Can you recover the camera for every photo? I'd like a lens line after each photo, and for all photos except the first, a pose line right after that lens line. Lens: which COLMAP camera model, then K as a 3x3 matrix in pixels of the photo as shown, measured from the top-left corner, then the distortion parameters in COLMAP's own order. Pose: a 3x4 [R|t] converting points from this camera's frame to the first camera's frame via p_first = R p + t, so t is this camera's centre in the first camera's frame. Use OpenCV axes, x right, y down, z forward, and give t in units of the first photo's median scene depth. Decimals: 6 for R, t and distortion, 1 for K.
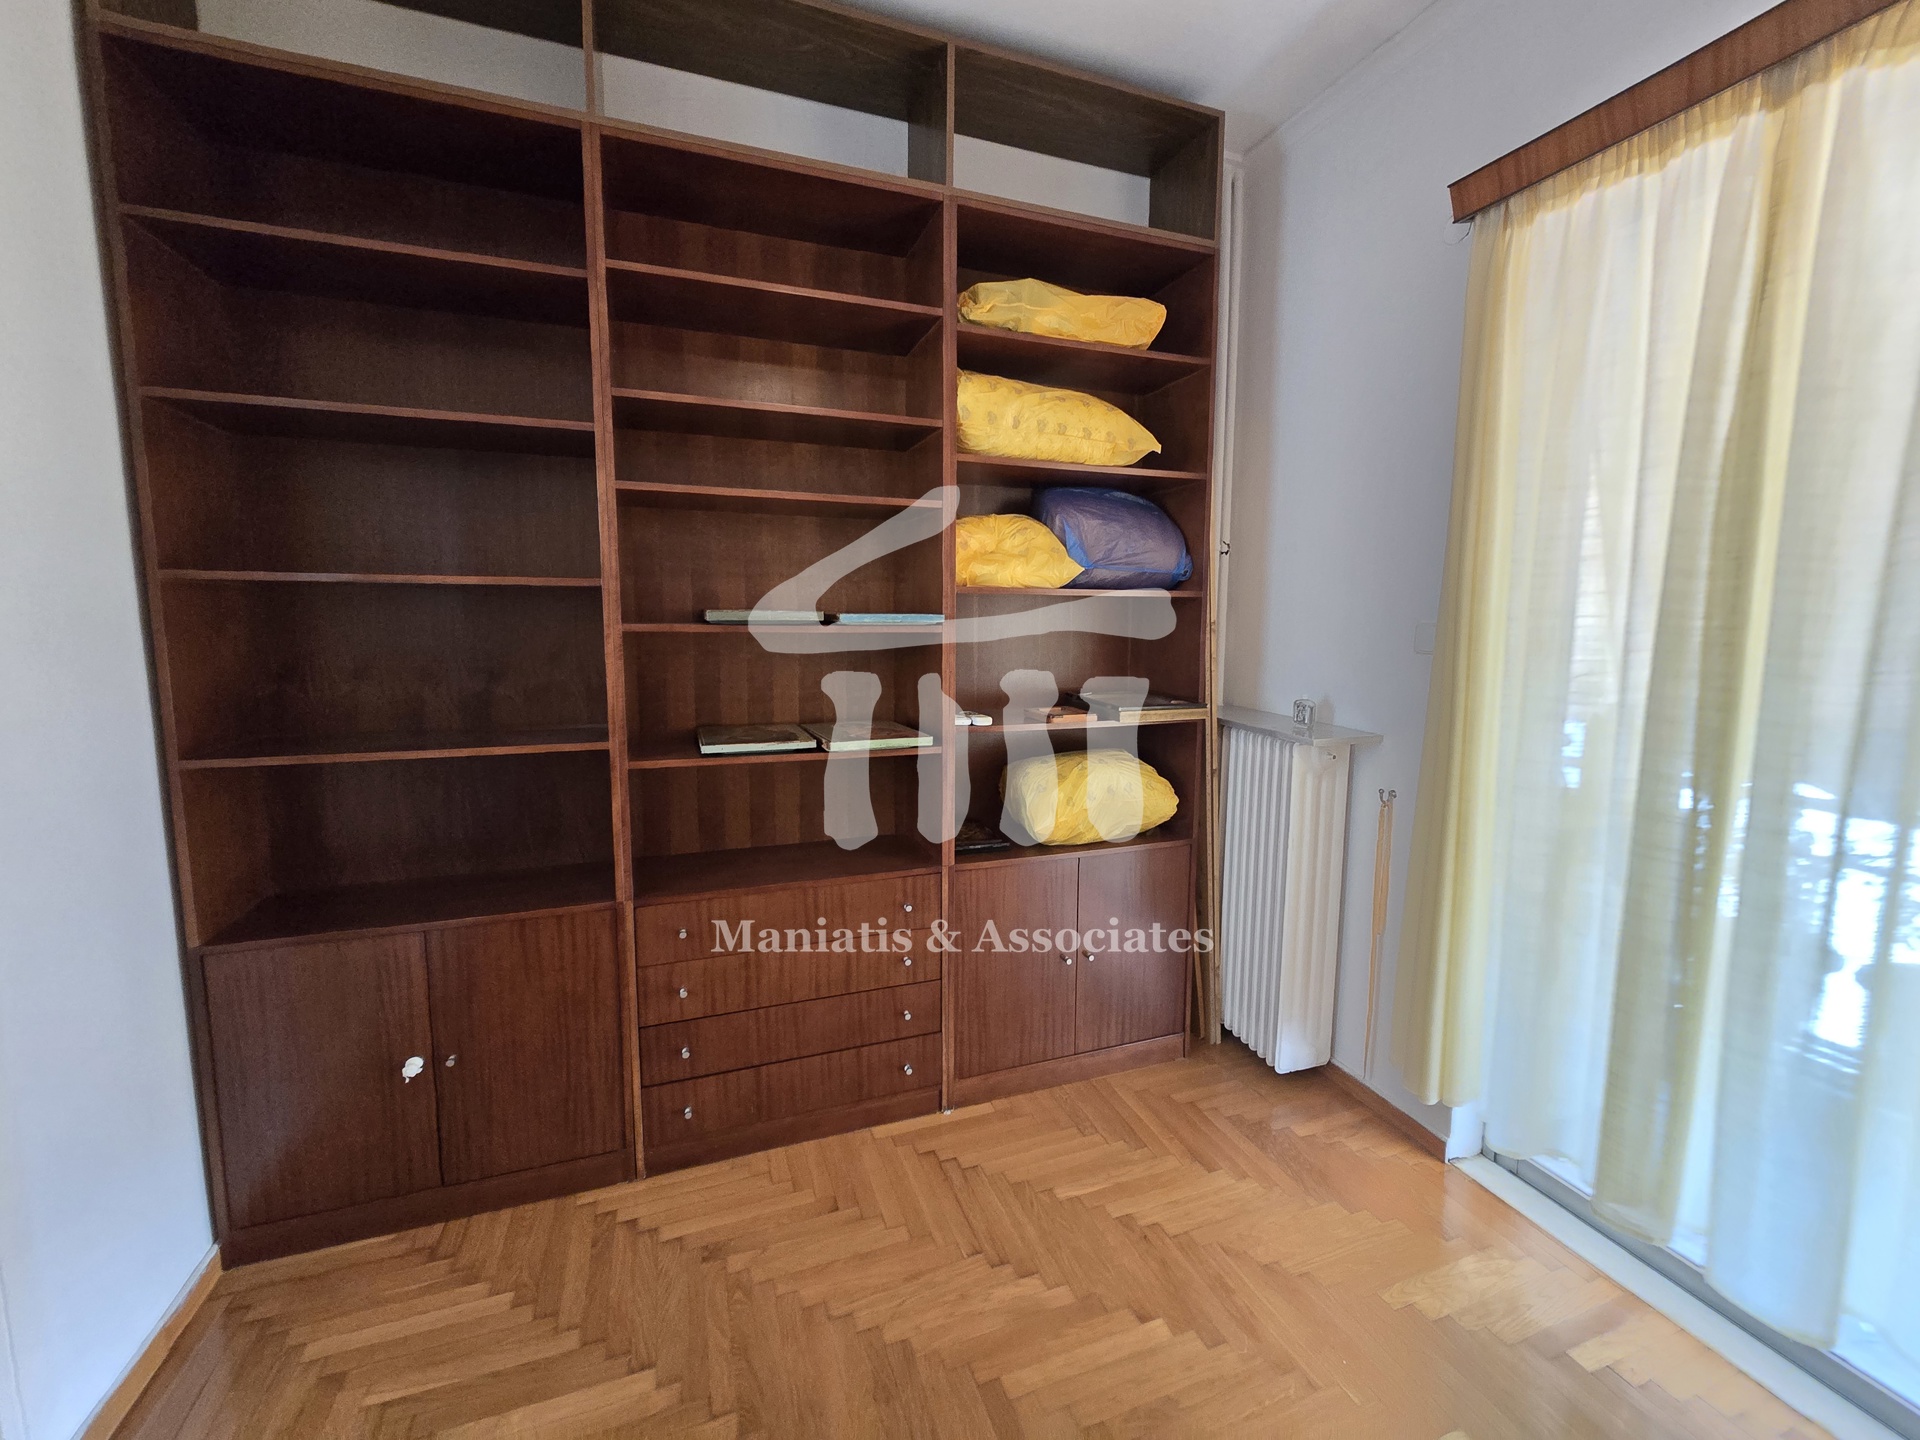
lens RADIAL K [[789.7, 0, 958.1], [0, 789.7, 704.4], [0, 0, 1]] dist [-0.000185, 0.000044]
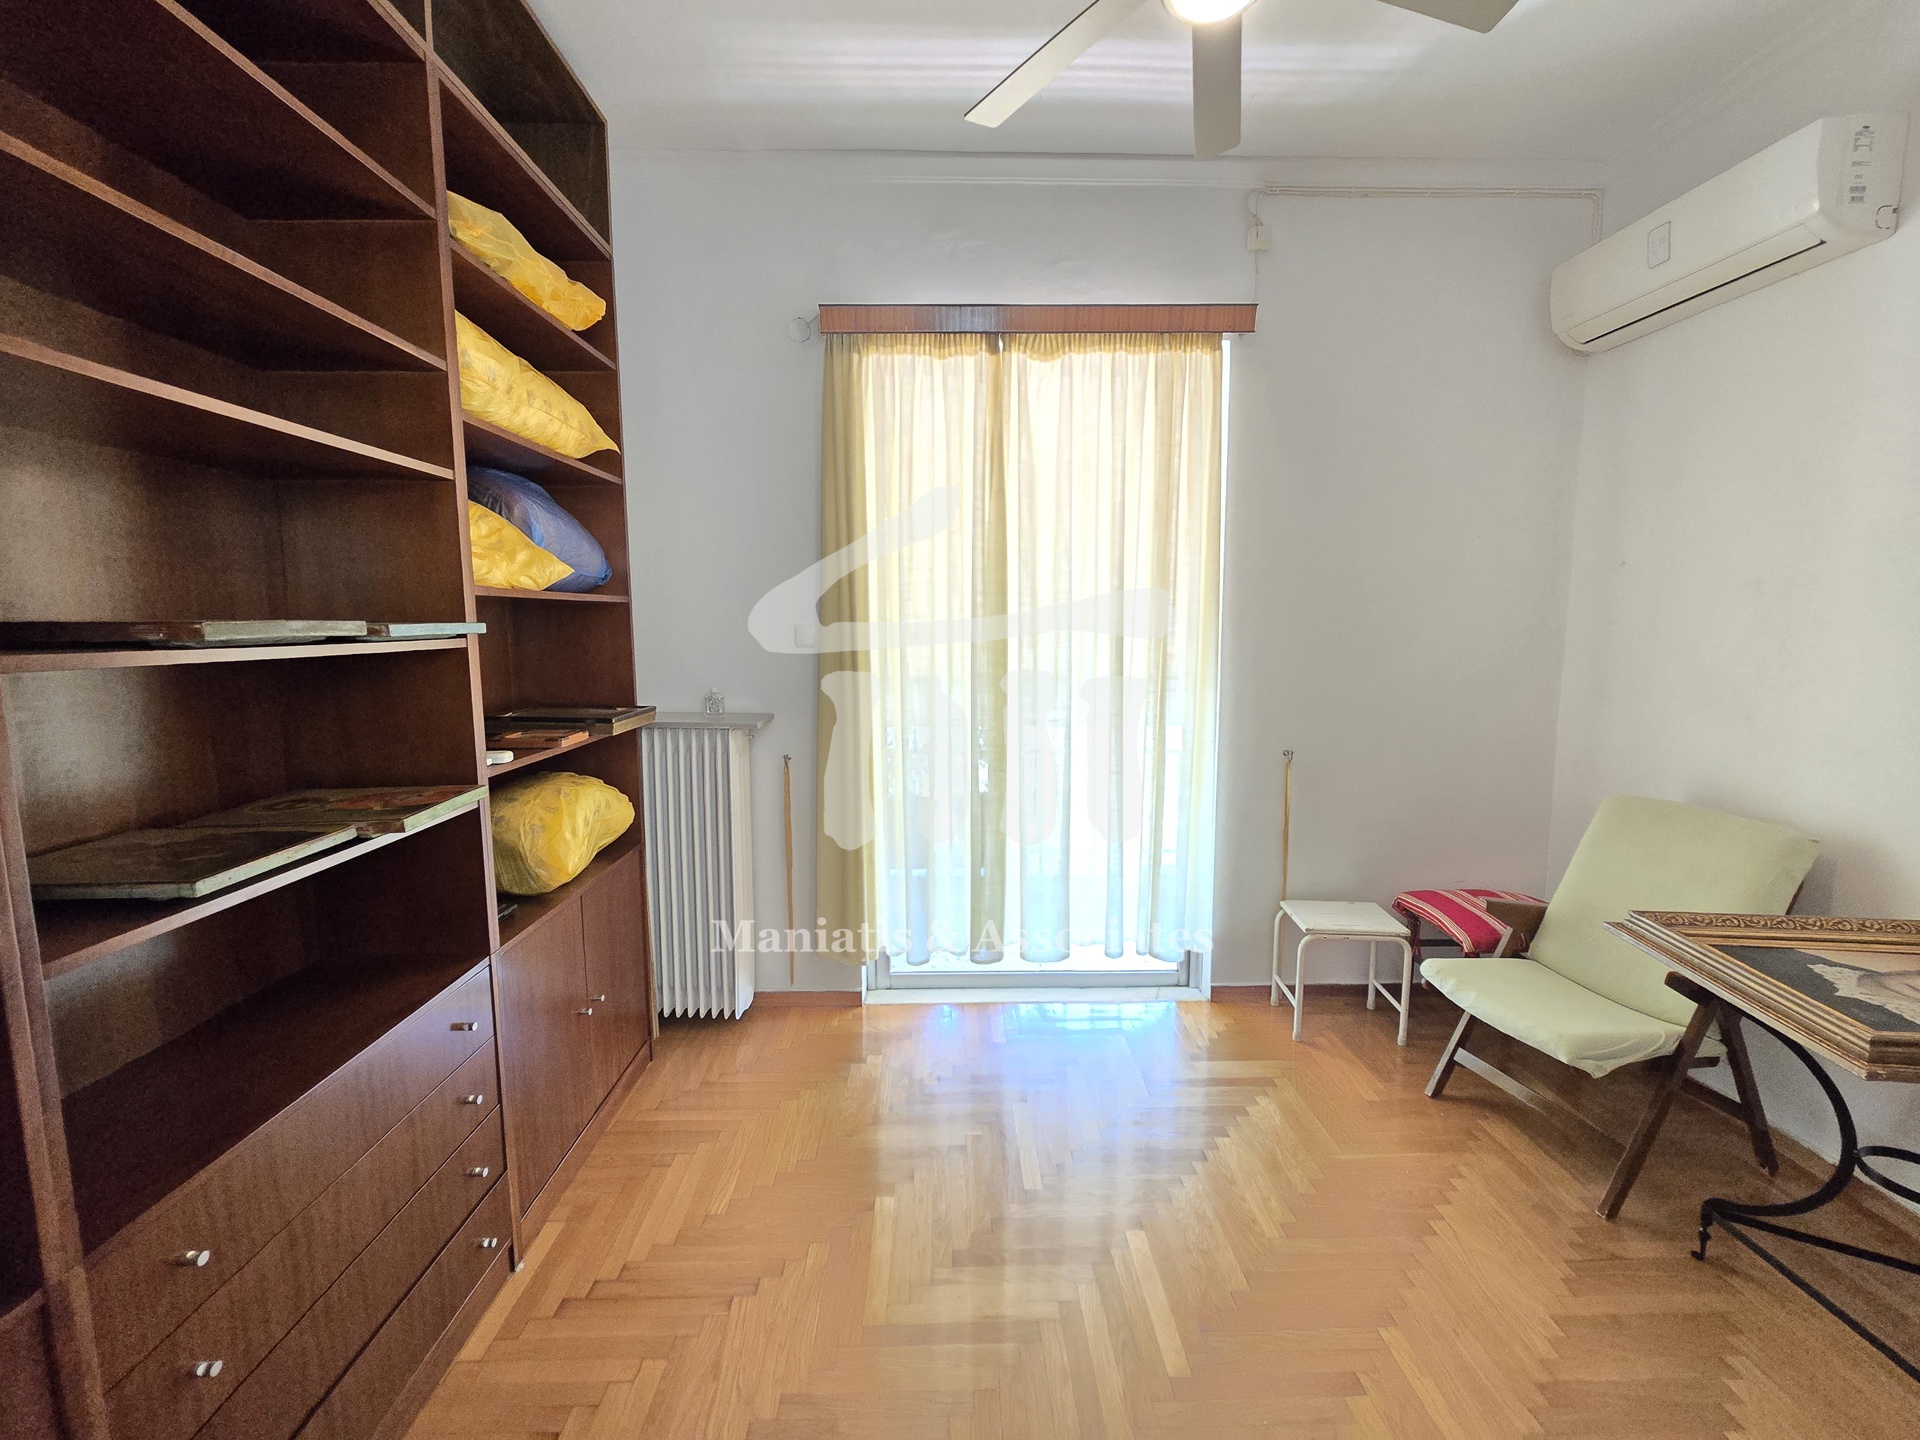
lens RADIAL K [[789.5, 0, 960.7], [0, 789.5, 714.4], [0, 0, 1]] dist [0.000131, -0.000090]
pose [[0.322004, -0.123213, 0.938686, -0.559028], [0.114191, 0.989311, 0.090686, -0.041474], [-0.939827, 0.077989, 0.332632, 0.306223]]
